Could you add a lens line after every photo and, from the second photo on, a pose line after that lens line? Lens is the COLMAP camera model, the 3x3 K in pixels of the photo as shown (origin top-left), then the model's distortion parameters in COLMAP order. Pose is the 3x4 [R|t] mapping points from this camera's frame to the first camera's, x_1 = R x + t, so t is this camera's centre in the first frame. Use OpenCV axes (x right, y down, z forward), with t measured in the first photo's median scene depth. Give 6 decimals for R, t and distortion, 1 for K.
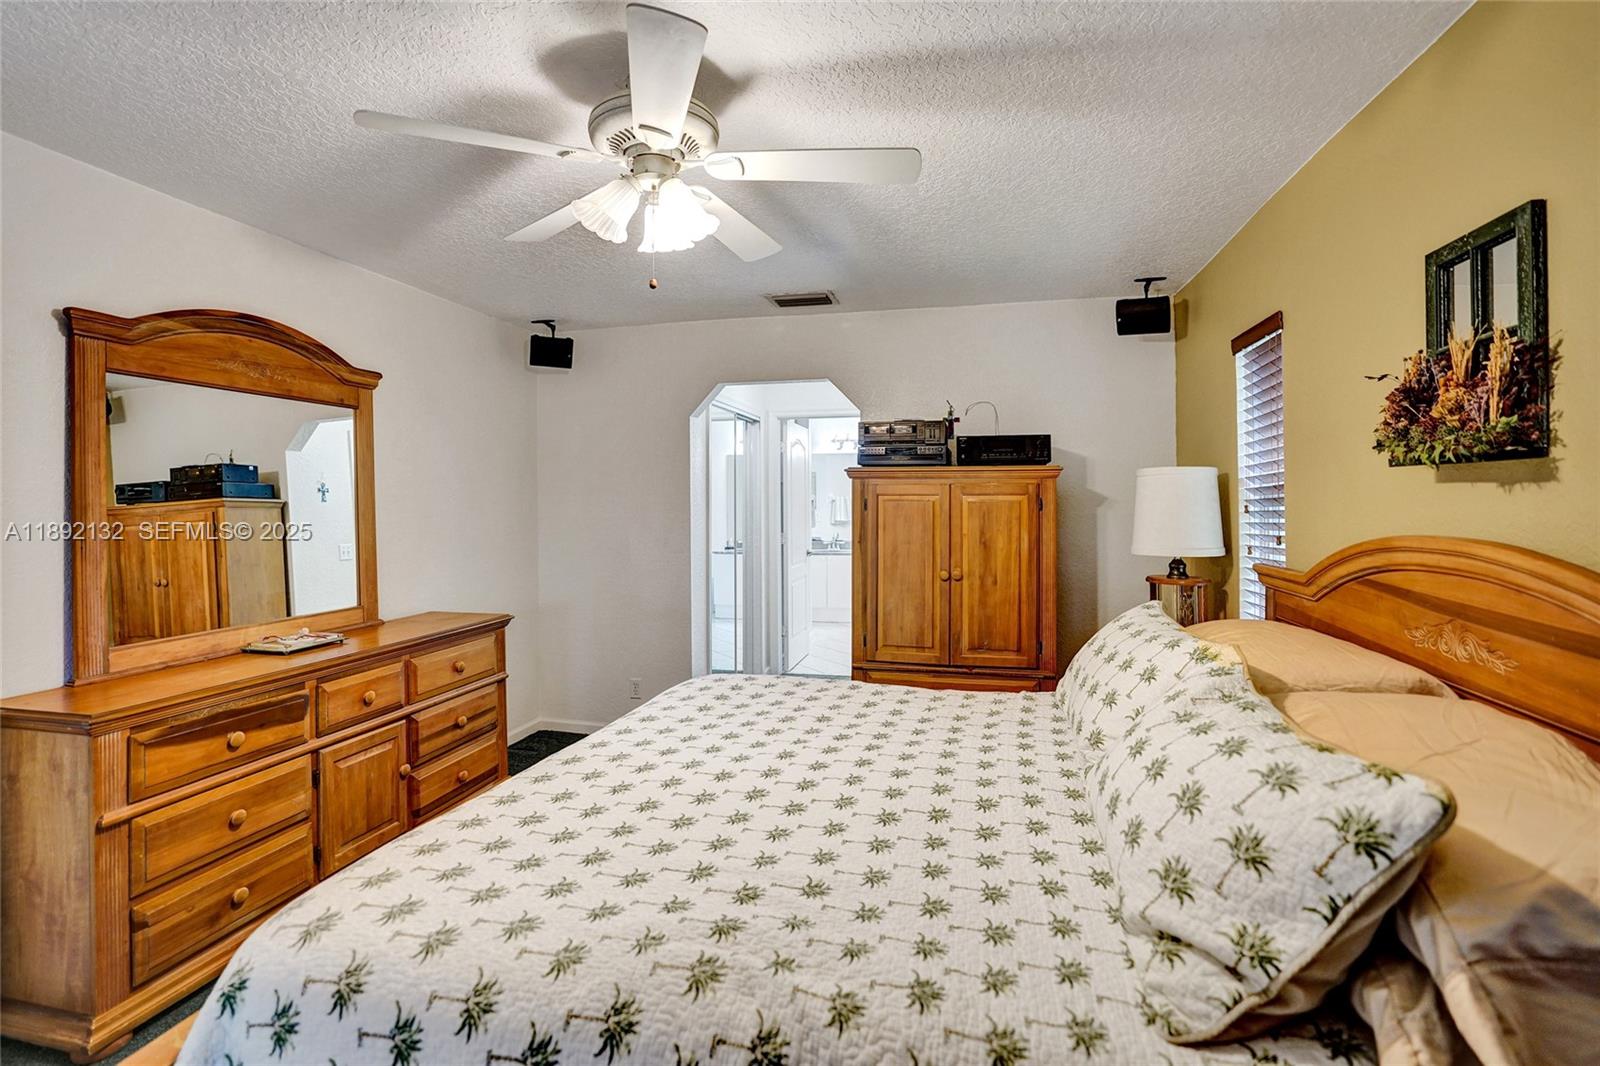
lens RADIAL K [[766.0, 0, 801.6], [0, 766.0, 502.2], [0, 0, 1]] dist [-0.068433, 0.024099]
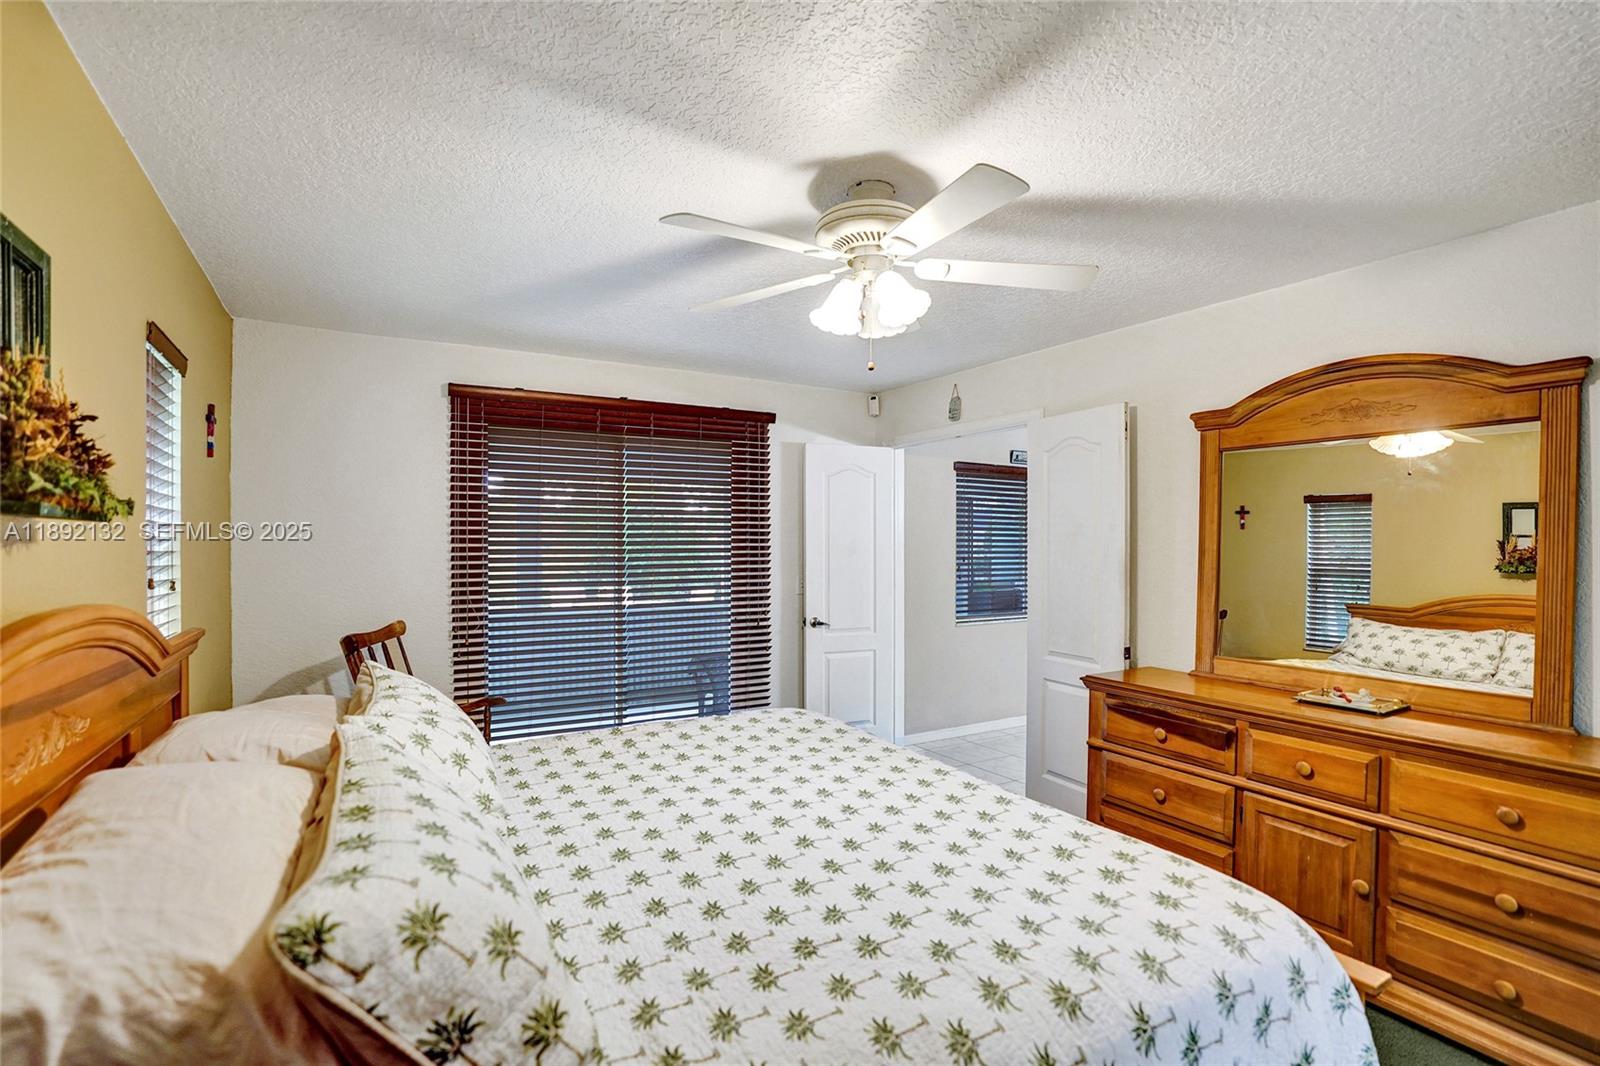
lens RADIAL K [[787.4, 0, 793.6], [0, 787.4, 563.9], [0, 0, 1]] dist [-0.070805, 0.026832]
pose [[-0.735860, 0.019459, -0.676854, 0.556520], [-0.004551, 0.999422, 0.033681, -0.015137], [0.677118, 0.027865, -0.735346, 1.420196]]
